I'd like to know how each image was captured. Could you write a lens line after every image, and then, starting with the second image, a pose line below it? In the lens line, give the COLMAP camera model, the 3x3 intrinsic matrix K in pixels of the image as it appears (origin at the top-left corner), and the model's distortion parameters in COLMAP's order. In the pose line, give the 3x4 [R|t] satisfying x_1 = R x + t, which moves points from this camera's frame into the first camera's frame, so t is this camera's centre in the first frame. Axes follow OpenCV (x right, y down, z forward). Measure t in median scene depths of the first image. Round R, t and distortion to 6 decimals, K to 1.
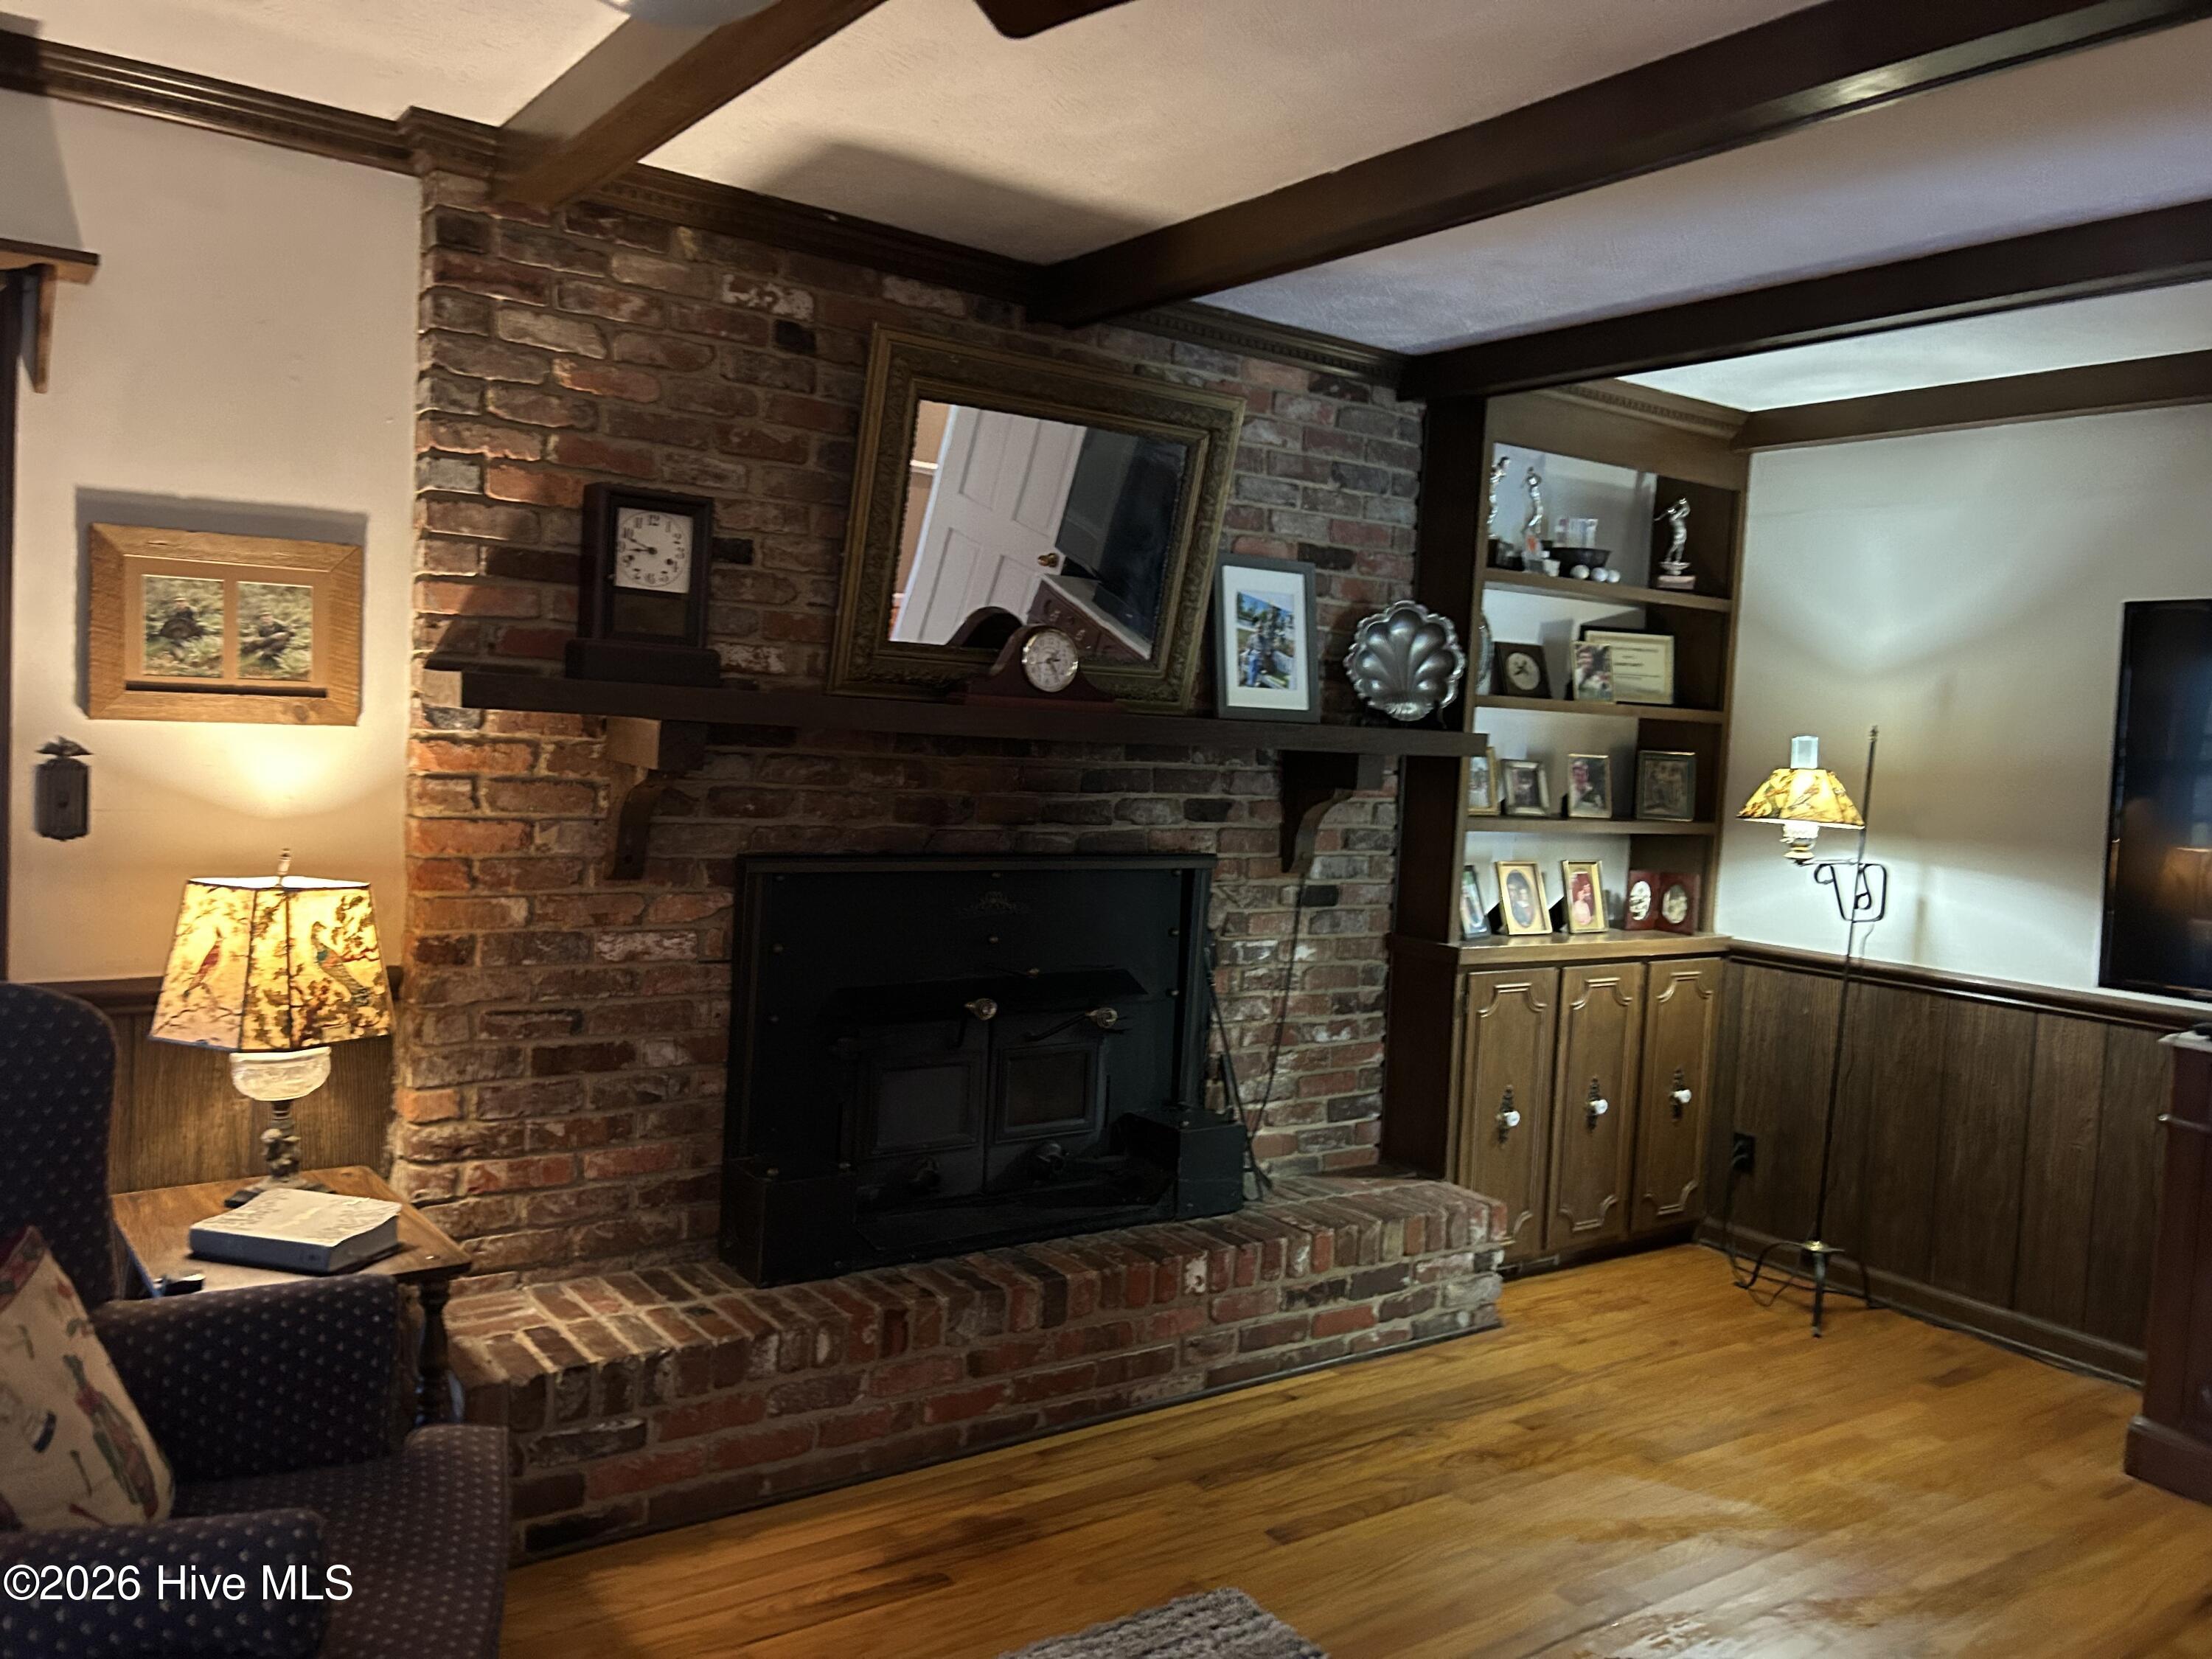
lens RADIAL K [[1649.4, 0, 1088.4], [0, 1649.4, 839.4], [0, 0, 1]] dist [0.060742, -0.072392]
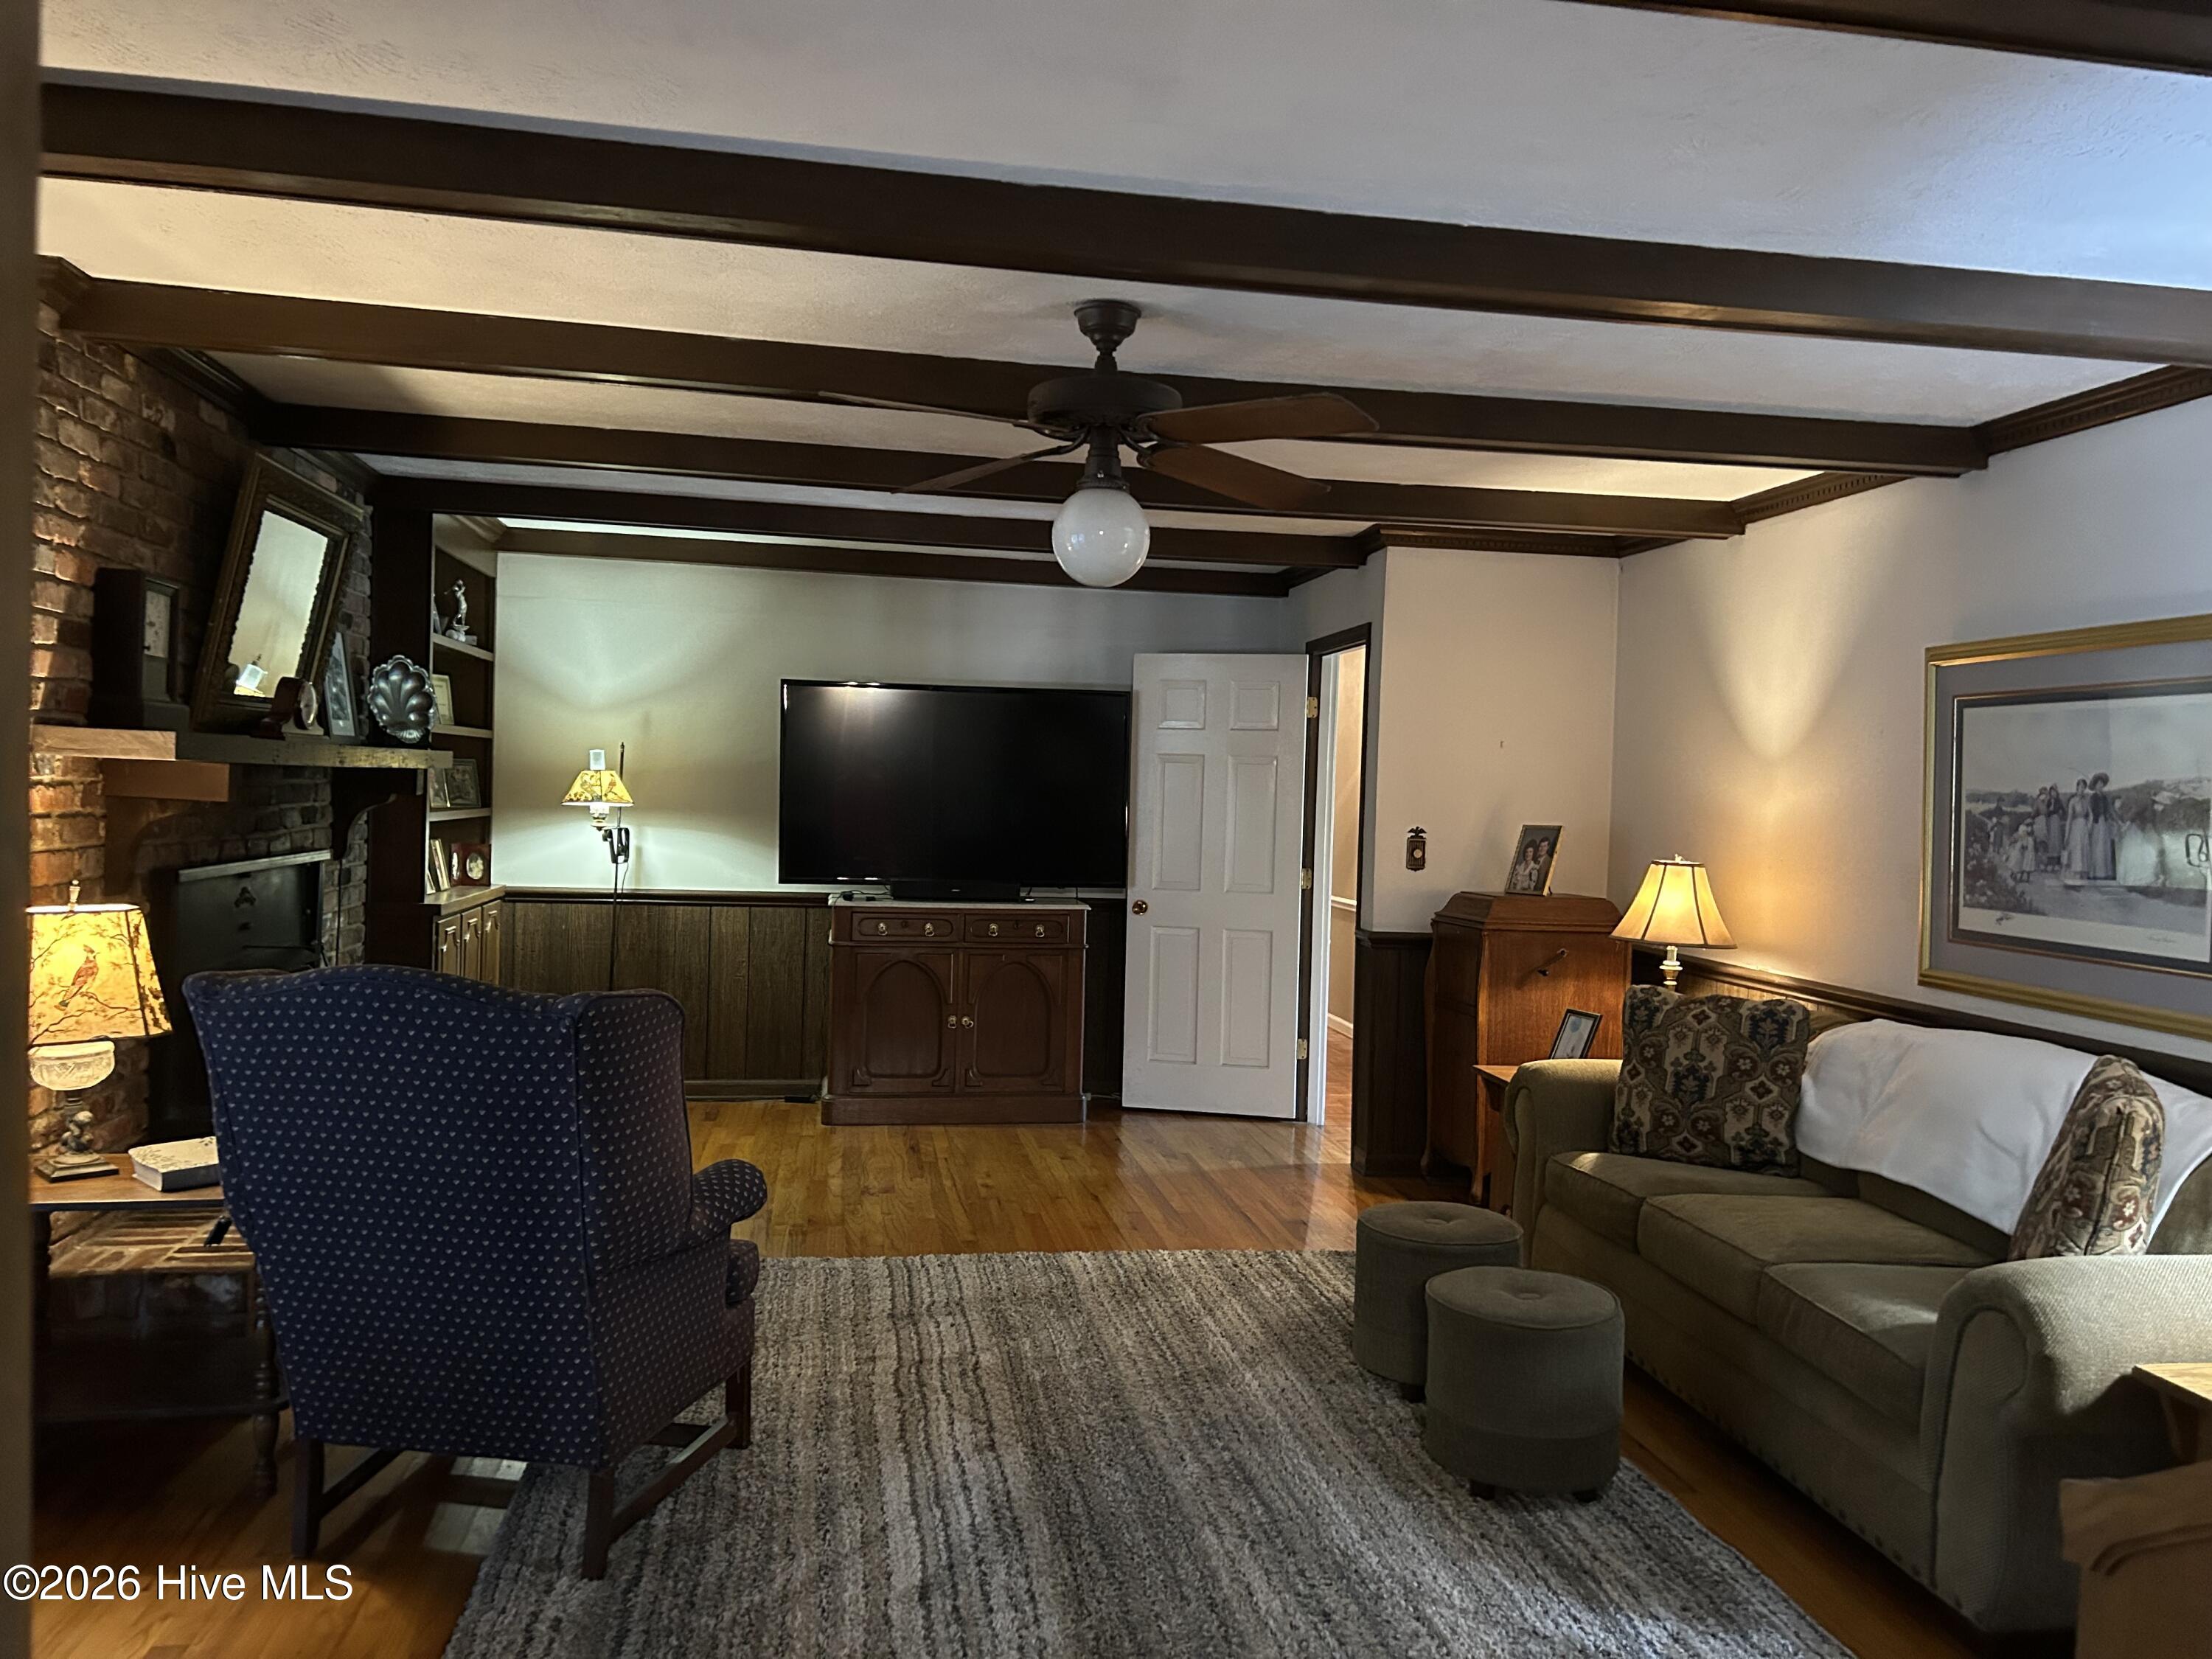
lens RADIAL K [[1649.4, 0, 1088.4], [0, 1649.4, 839.4], [0, 0, 1]] dist [0.060742, -0.072392]
pose [[0.445864, -0.065918, 0.892670, -0.802220], [0.051777, 0.997514, 0.047799, -0.028332], [-0.893602, 0.024907, 0.448169, -0.128324]]
